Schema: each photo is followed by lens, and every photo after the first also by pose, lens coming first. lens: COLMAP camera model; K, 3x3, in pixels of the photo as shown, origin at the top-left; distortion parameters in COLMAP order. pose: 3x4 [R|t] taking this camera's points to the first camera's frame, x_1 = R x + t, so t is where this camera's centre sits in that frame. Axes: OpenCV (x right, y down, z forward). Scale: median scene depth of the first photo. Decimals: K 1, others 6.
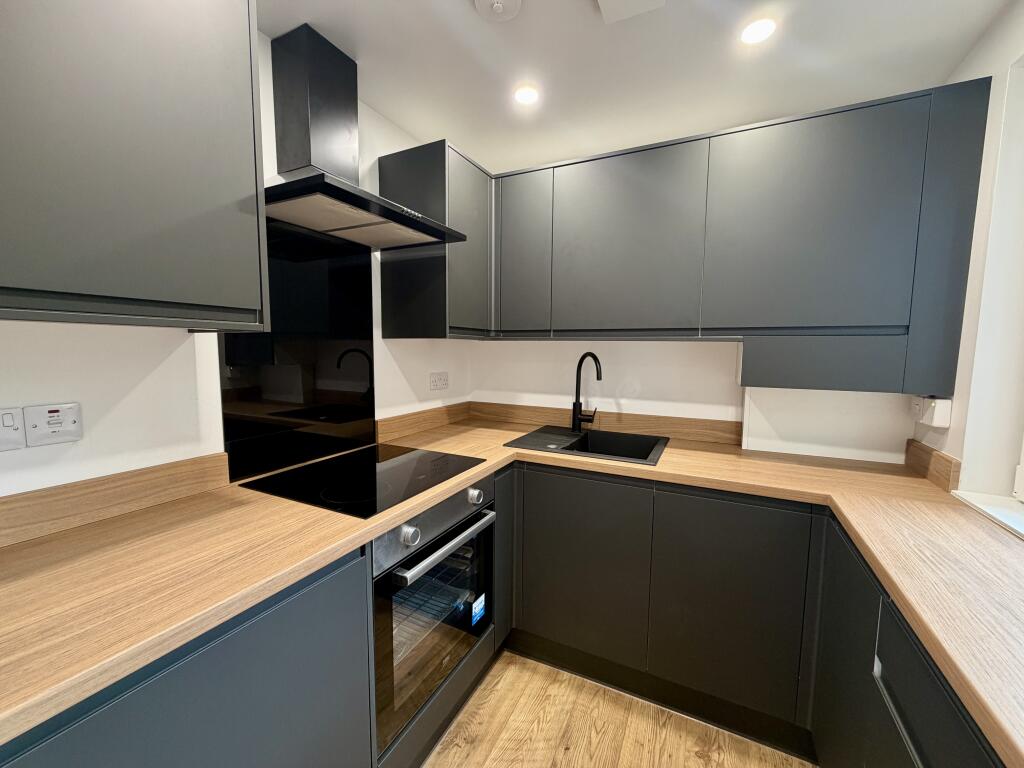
lens RADIAL K [[408.9, 0, 511.7], [0, 408.9, 387.7], [0, 0, 1]] dist [-0.000340, -0.000262]
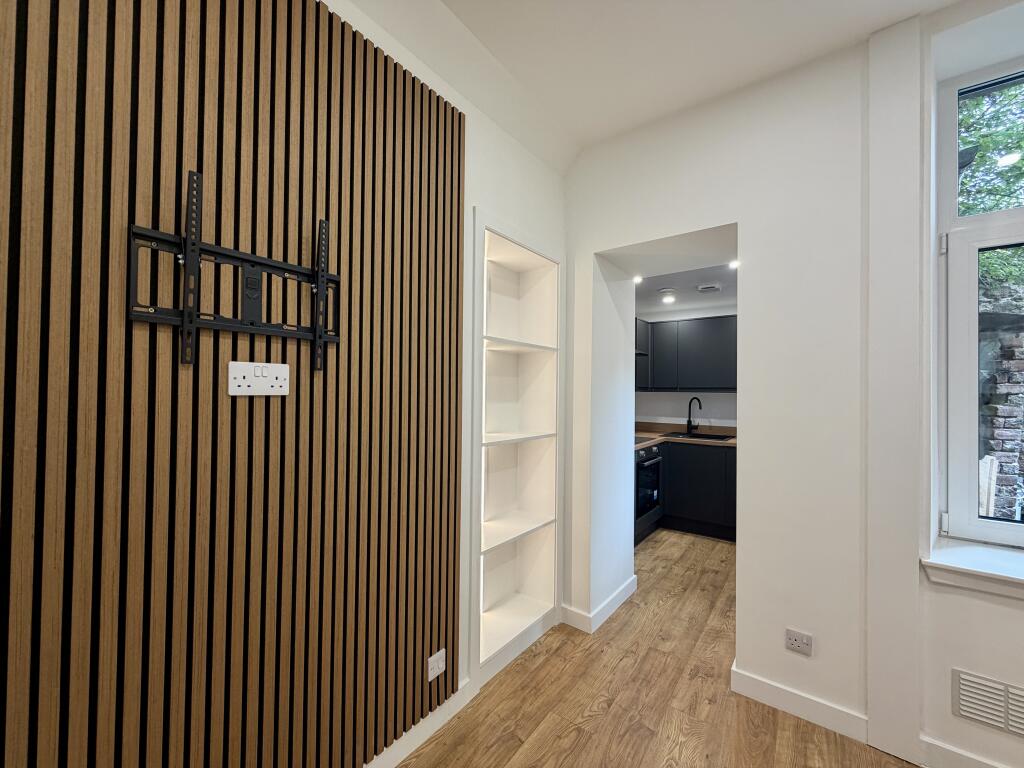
lens RADIAL K [[408.9, 0, 511.7], [0, 408.9, 387.7], [0, 0, 1]] dist [-0.000340, -0.000262]
pose [[0.982277, 0.000235, -0.187434, -0.408969], [-0.020668, 0.994037, -0.107064, 0.130941], [0.186291, 0.109041, 0.976425, -1.495728]]
